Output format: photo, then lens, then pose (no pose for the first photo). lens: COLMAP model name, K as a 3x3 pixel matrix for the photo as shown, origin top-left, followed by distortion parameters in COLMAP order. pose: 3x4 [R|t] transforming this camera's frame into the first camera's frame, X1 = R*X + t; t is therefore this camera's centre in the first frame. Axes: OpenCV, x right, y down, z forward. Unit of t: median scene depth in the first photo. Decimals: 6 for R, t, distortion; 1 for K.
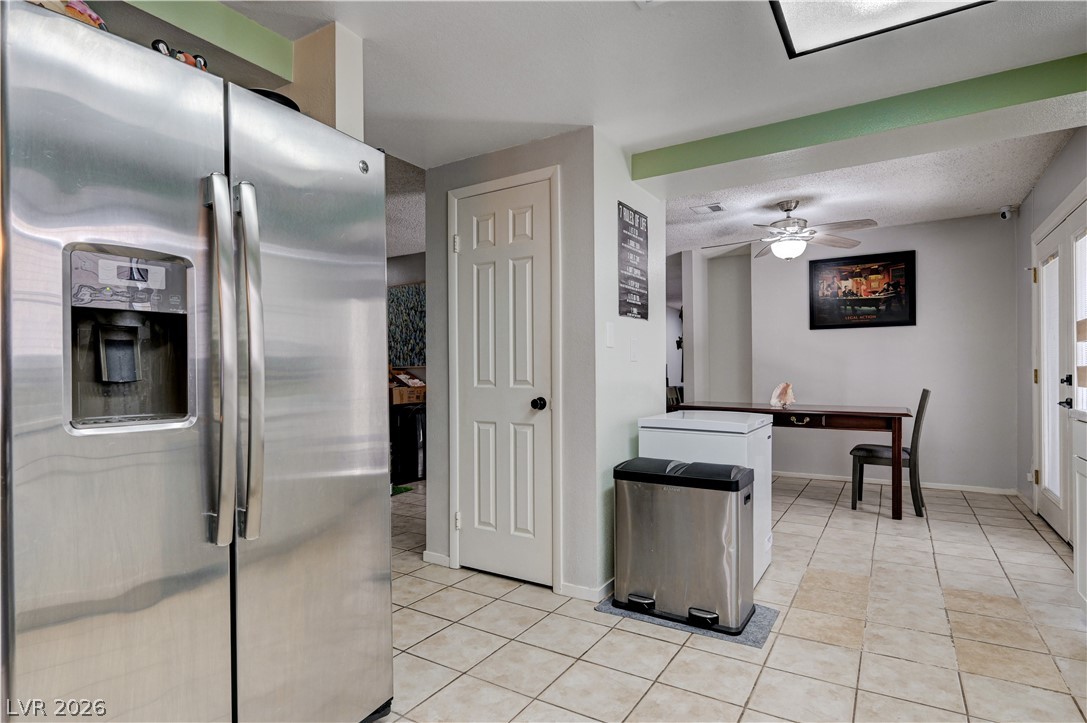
lens RADIAL K [[576.1, 0, 542.7], [0, 576.1, 372.7], [0, 0, 1]] dist [-0.001263, 0.000267]
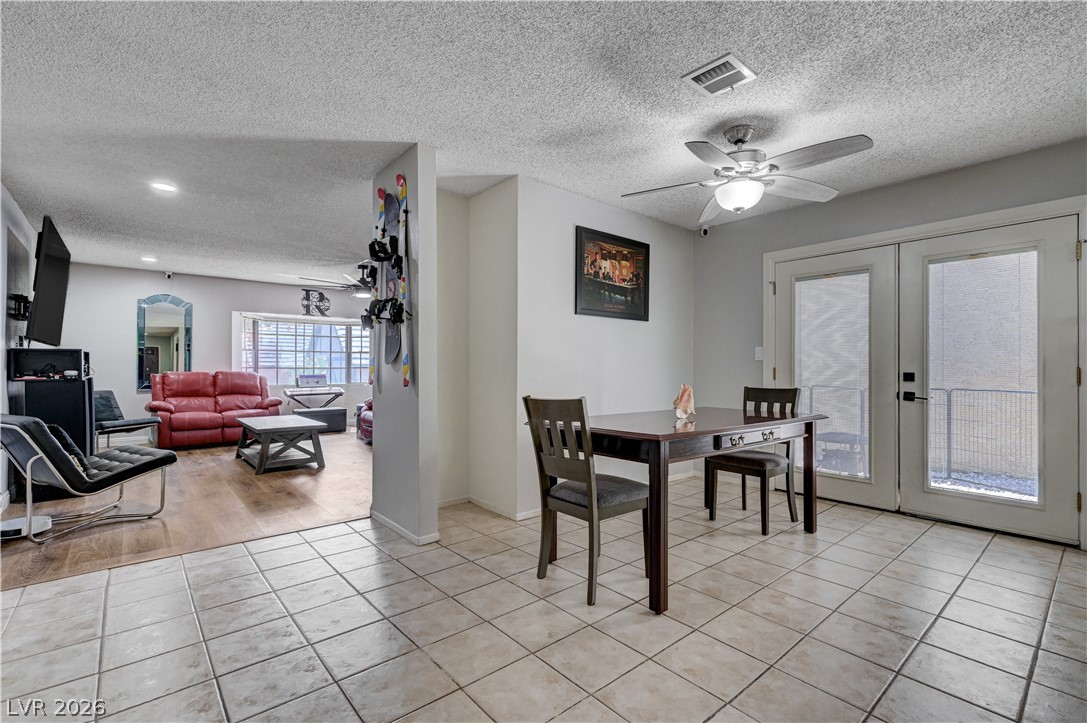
lens RADIAL K [[499.3, 0, 573.3], [0, 499.3, 358.0], [0, 0, 1]] dist [-0.003345, 0.000422]
pose [[0.298115, 0.025762, 0.954182, -0.328198], [-0.003238, 0.999657, -0.025978, 0.002927], [-0.954525, 0.004655, 0.298096, 1.491213]]
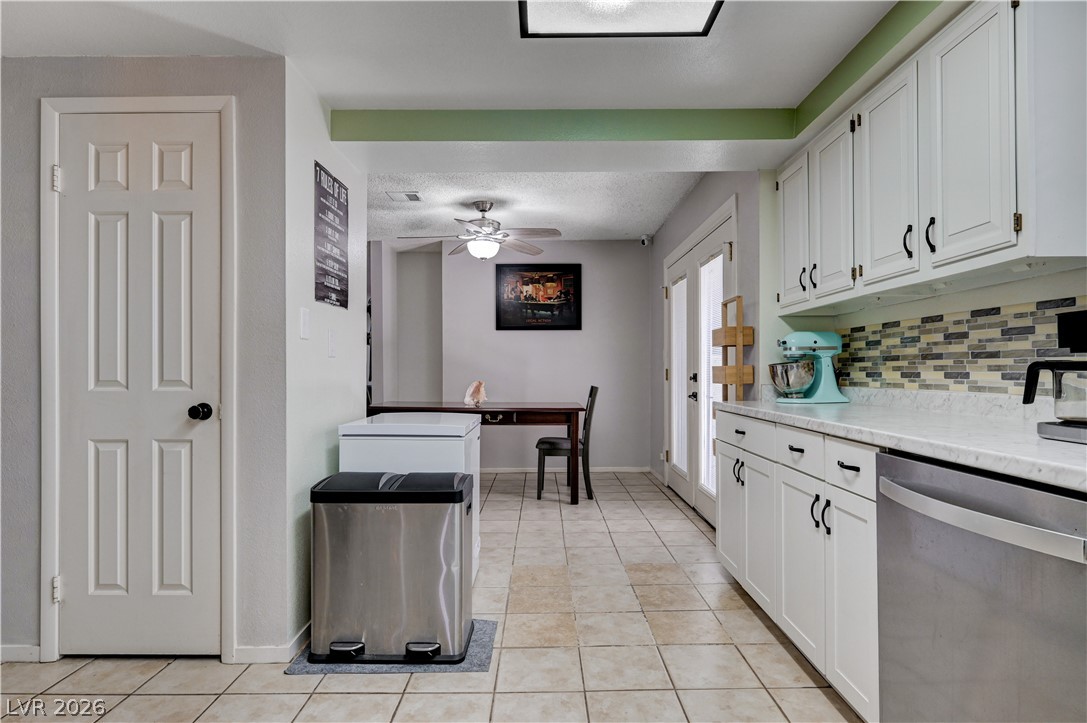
lens RADIAL K [[576.1, 0, 551.1], [0, 576.1, 368.4], [0, 0, 1]] dist [-0.001263, 0.000267]
pose [[0.843996, 0.005404, 0.536323, -0.021782], [-0.002695, 0.999979, -0.005835, 0.000877], [-0.536343, 0.003480, 0.843993, 0.122335]]
